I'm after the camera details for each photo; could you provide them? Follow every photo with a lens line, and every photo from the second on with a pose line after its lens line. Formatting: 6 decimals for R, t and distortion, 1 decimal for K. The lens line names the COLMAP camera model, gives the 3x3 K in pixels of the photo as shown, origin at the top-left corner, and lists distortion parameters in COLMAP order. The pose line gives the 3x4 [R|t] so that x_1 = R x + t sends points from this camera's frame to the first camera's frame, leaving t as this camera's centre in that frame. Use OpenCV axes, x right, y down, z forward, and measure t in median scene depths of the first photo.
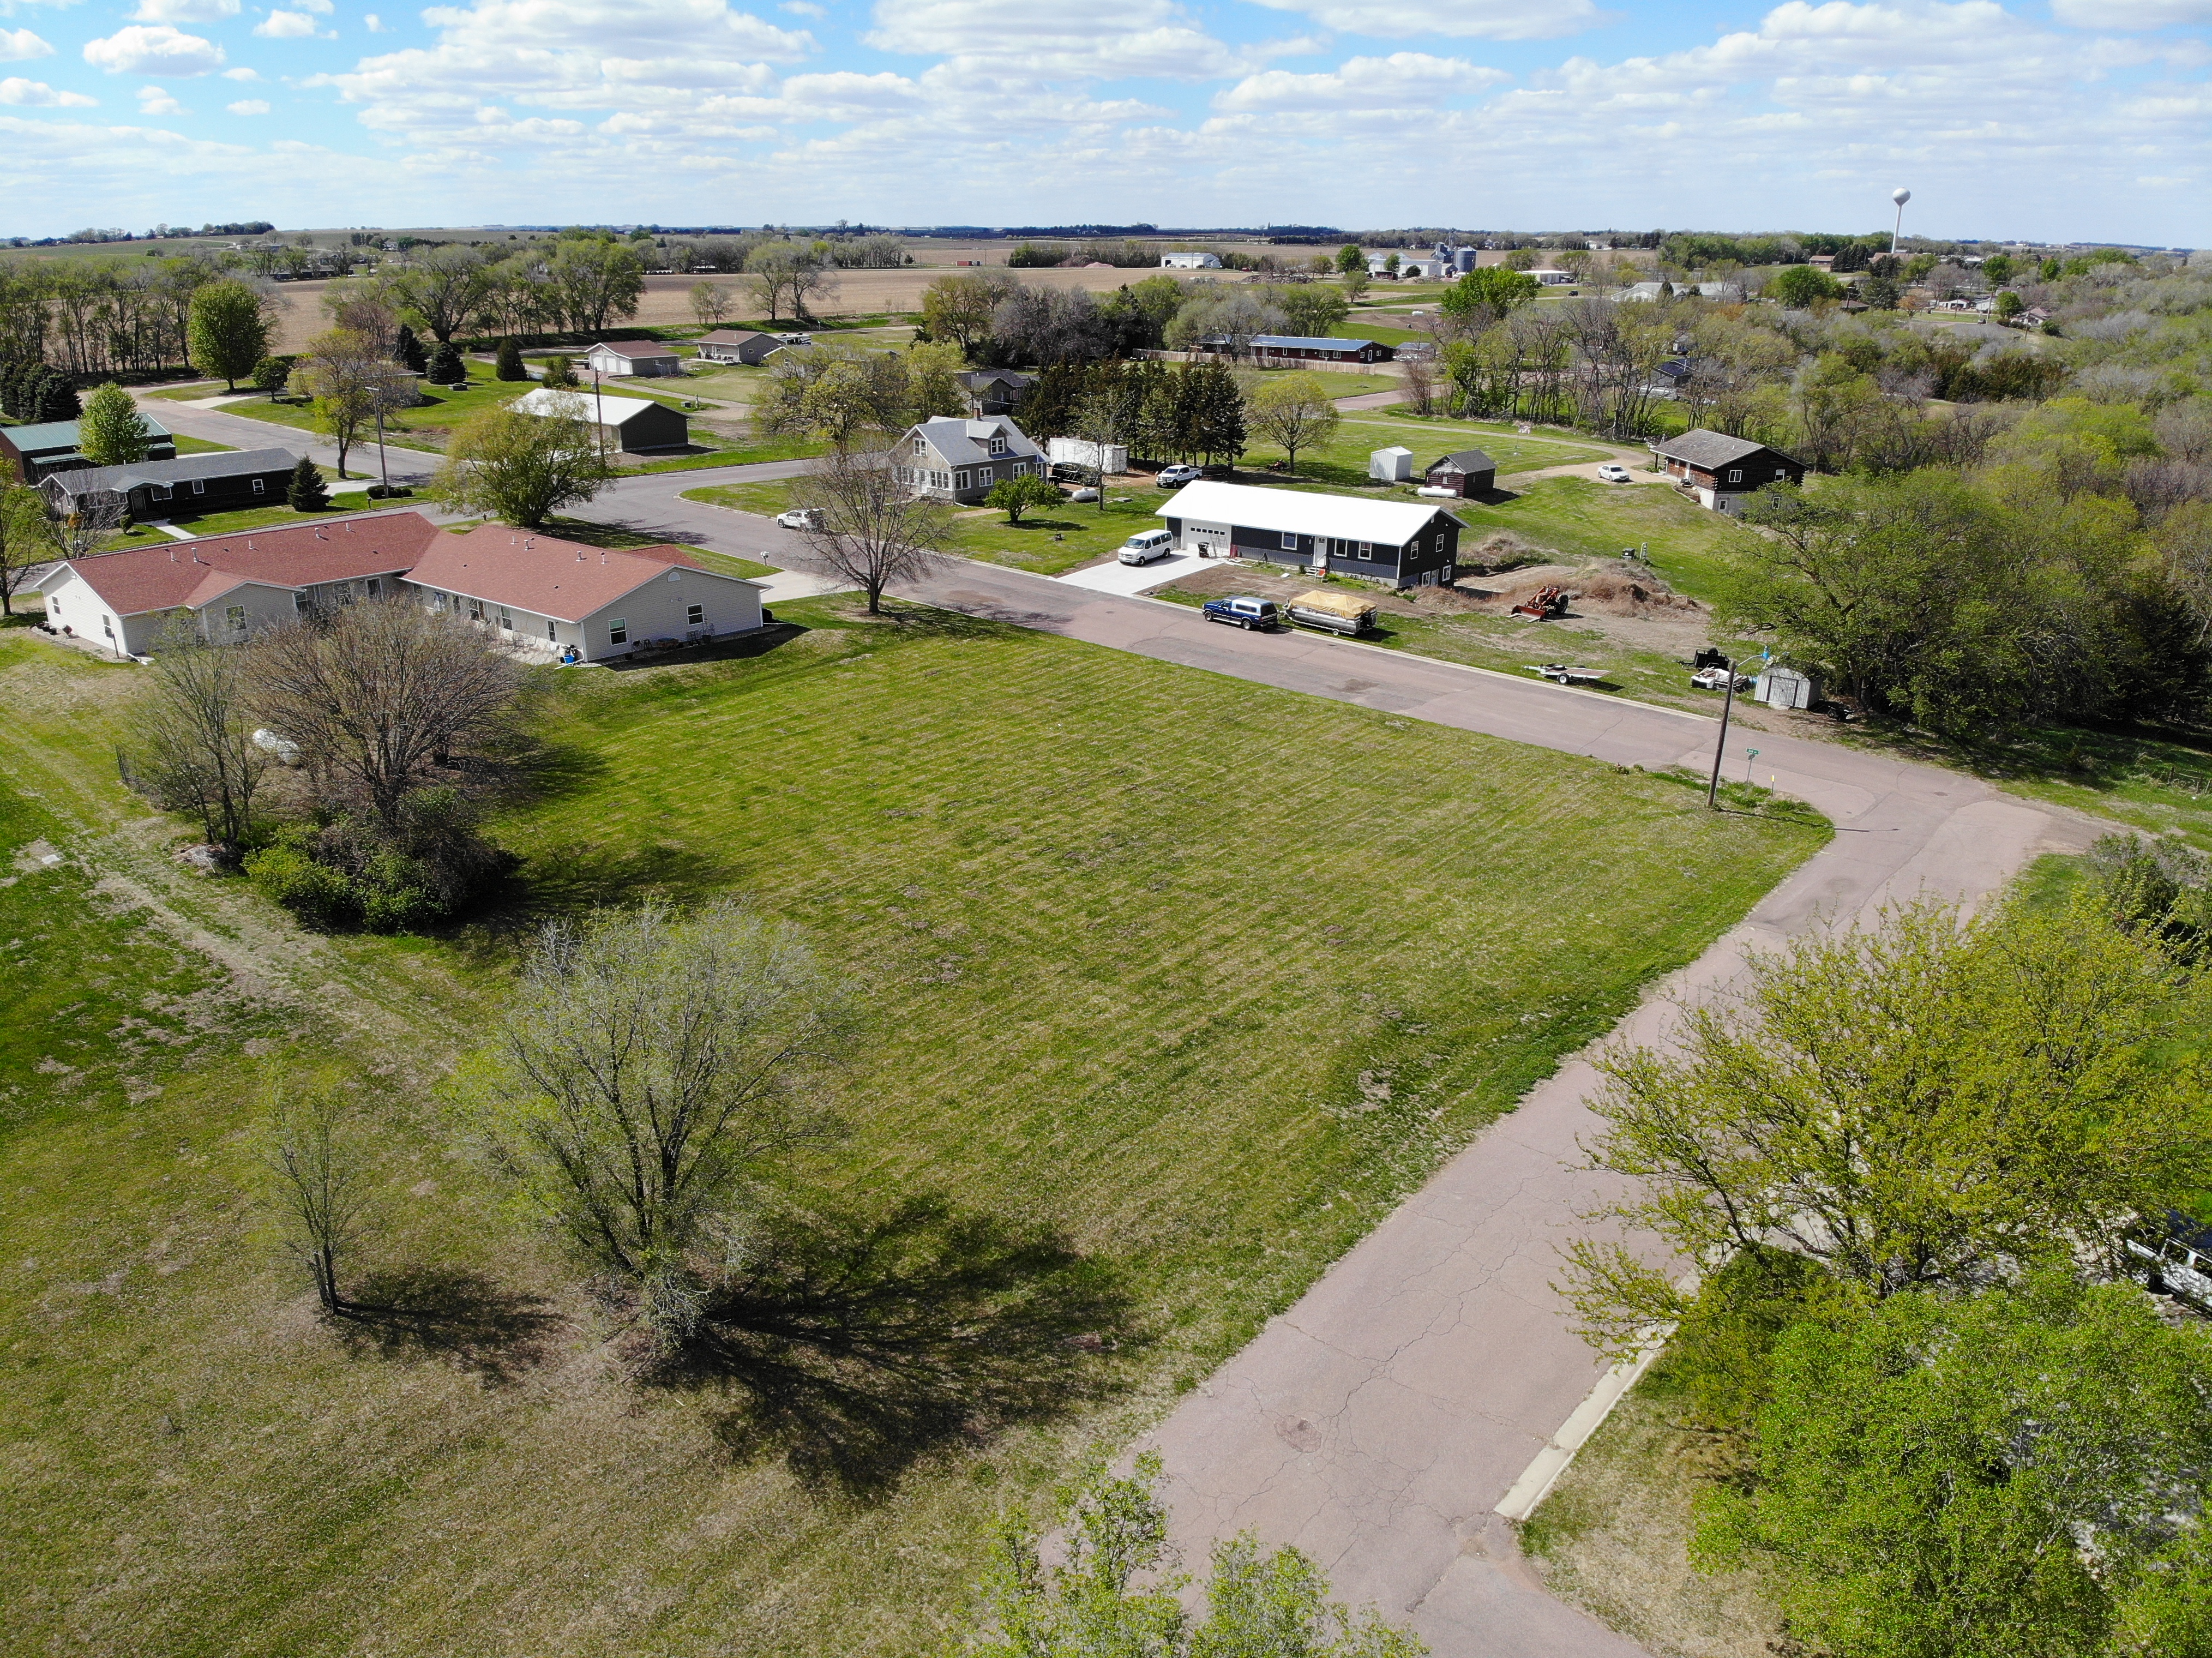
lens RADIAL K [[1582.8, 0, 1125.4], [0, 1582.8, 836.9], [0, 0, 1]] dist [0.084949, -0.012484]
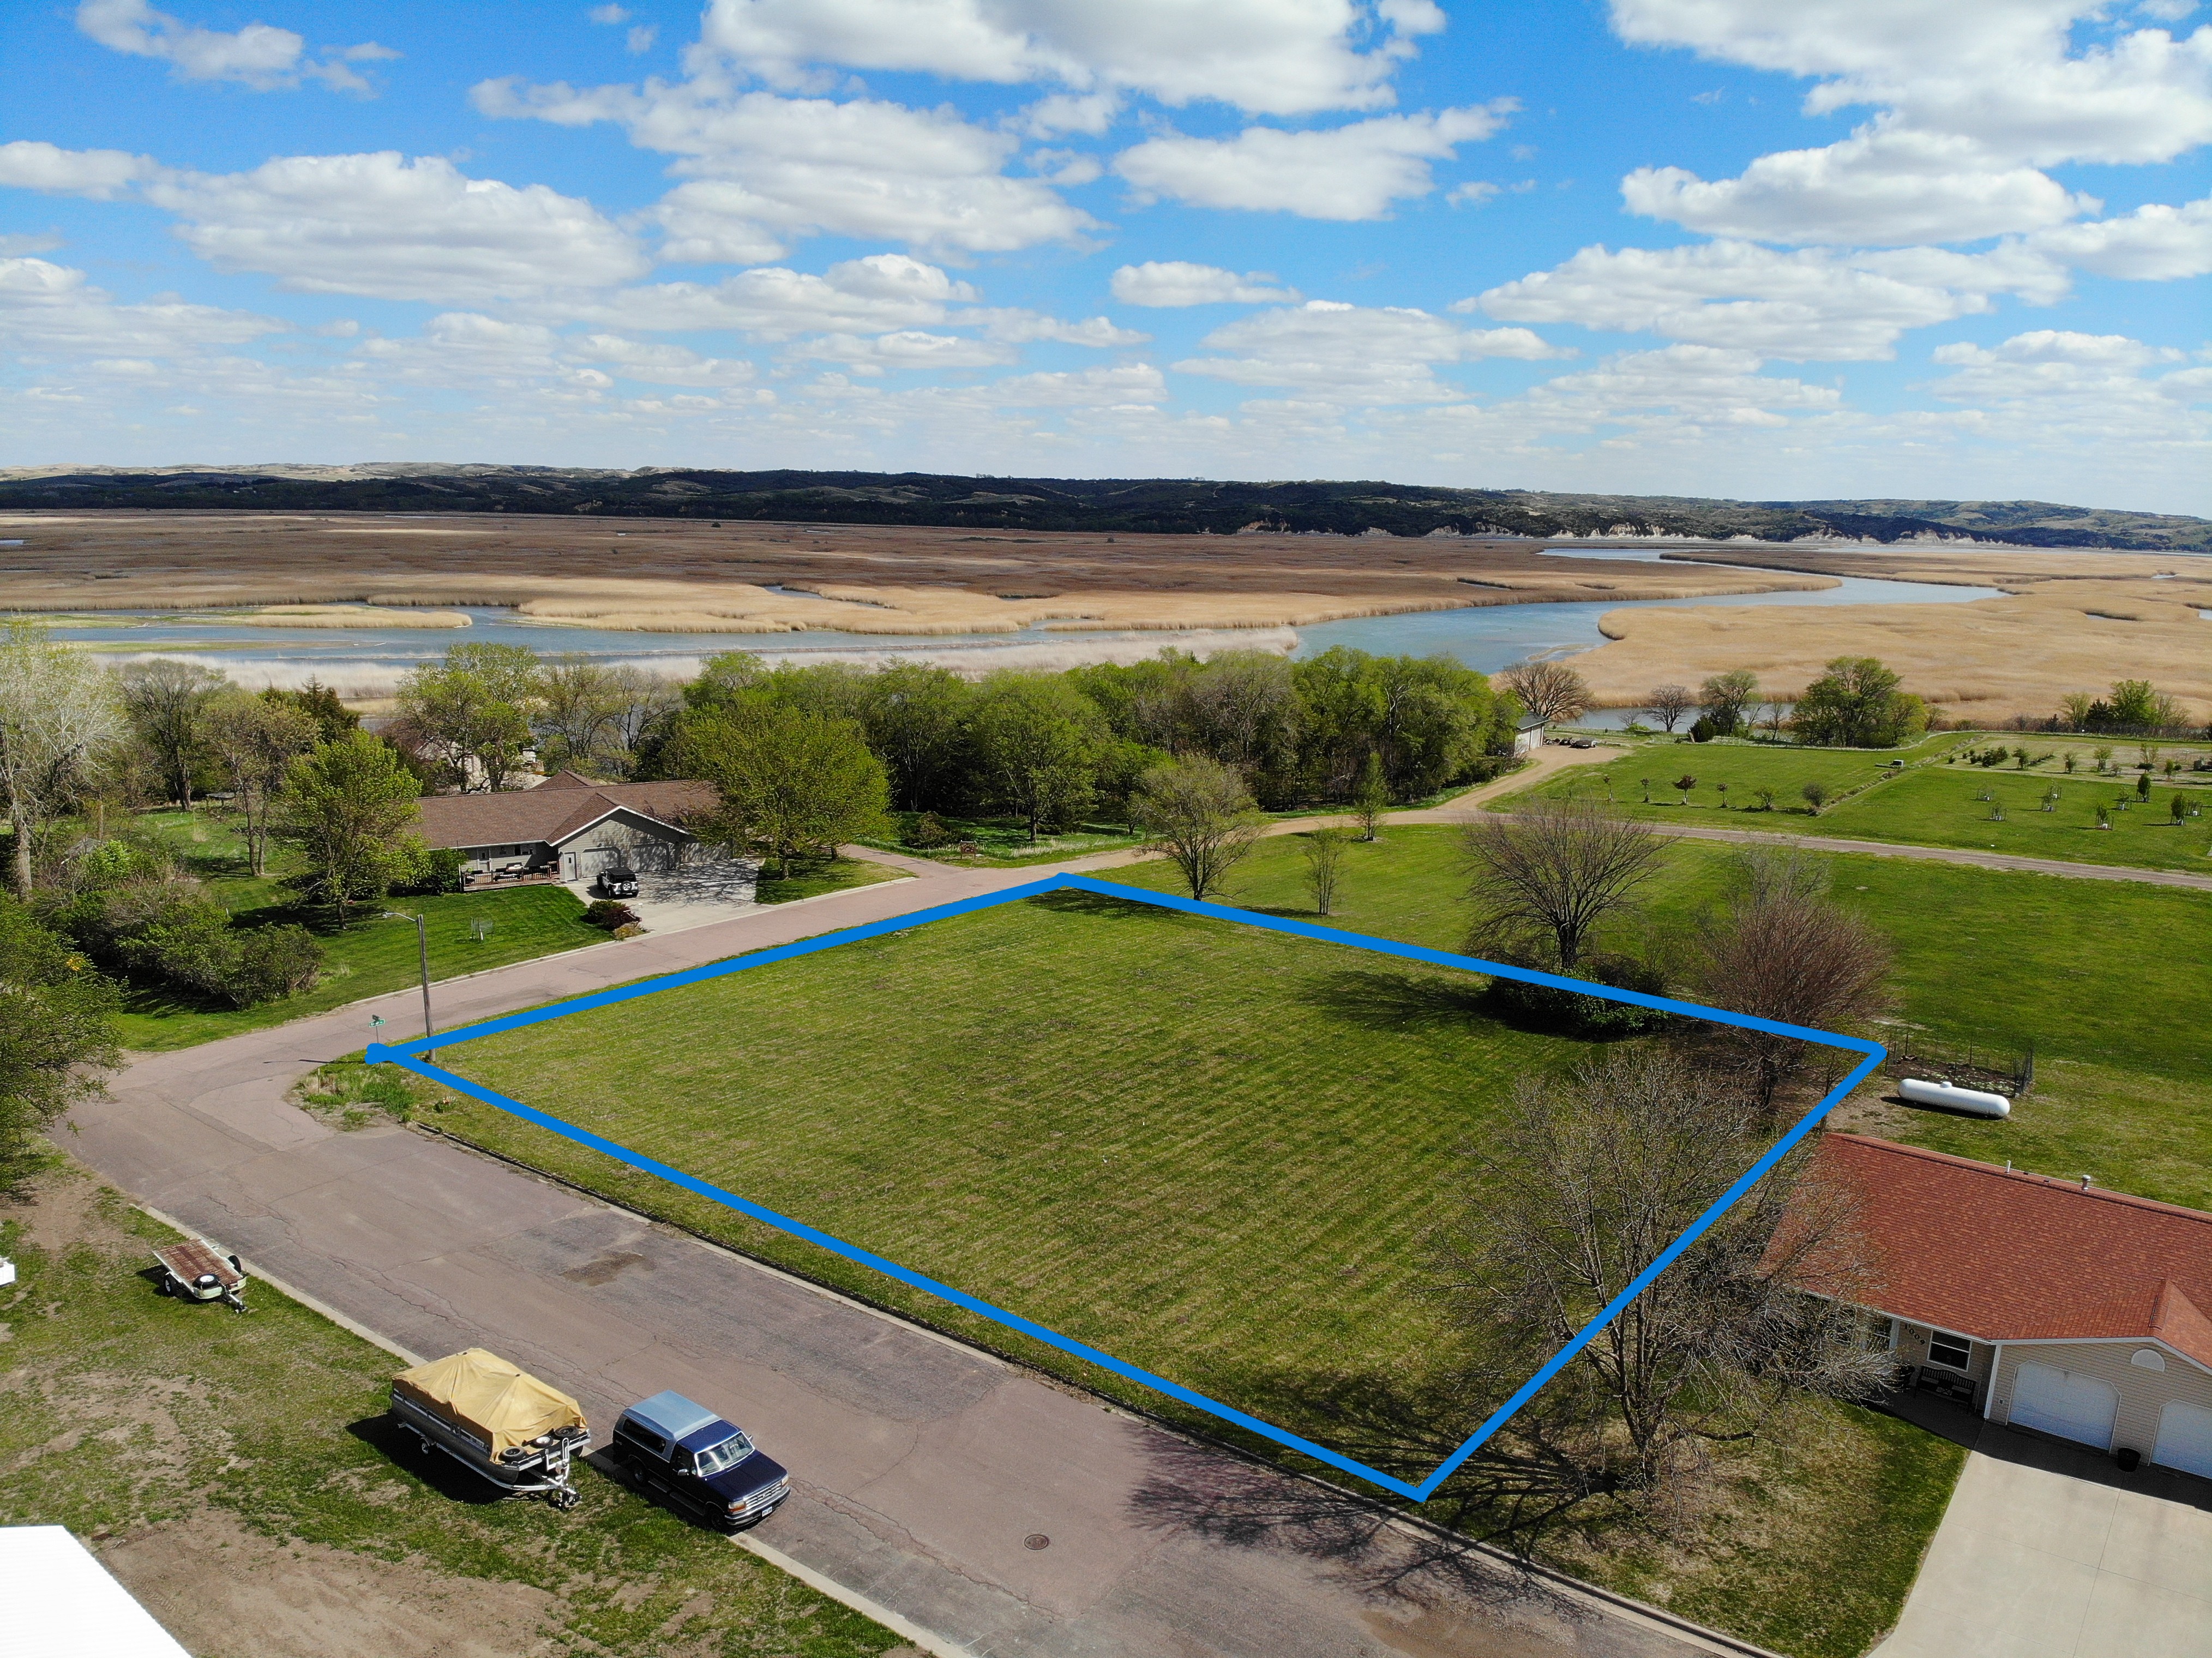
lens RADIAL K [[1610.6, 0, 1122.3], [0, 1610.6, 838.7], [0, 0, 1]] dist [0.072487, -0.162876]
pose [[-0.998562, -0.015559, -0.051308, -0.009942], [-0.040500, 0.845977, 0.531679, -0.650615], [0.035133, 0.532992, -0.845391, 1.692975]]
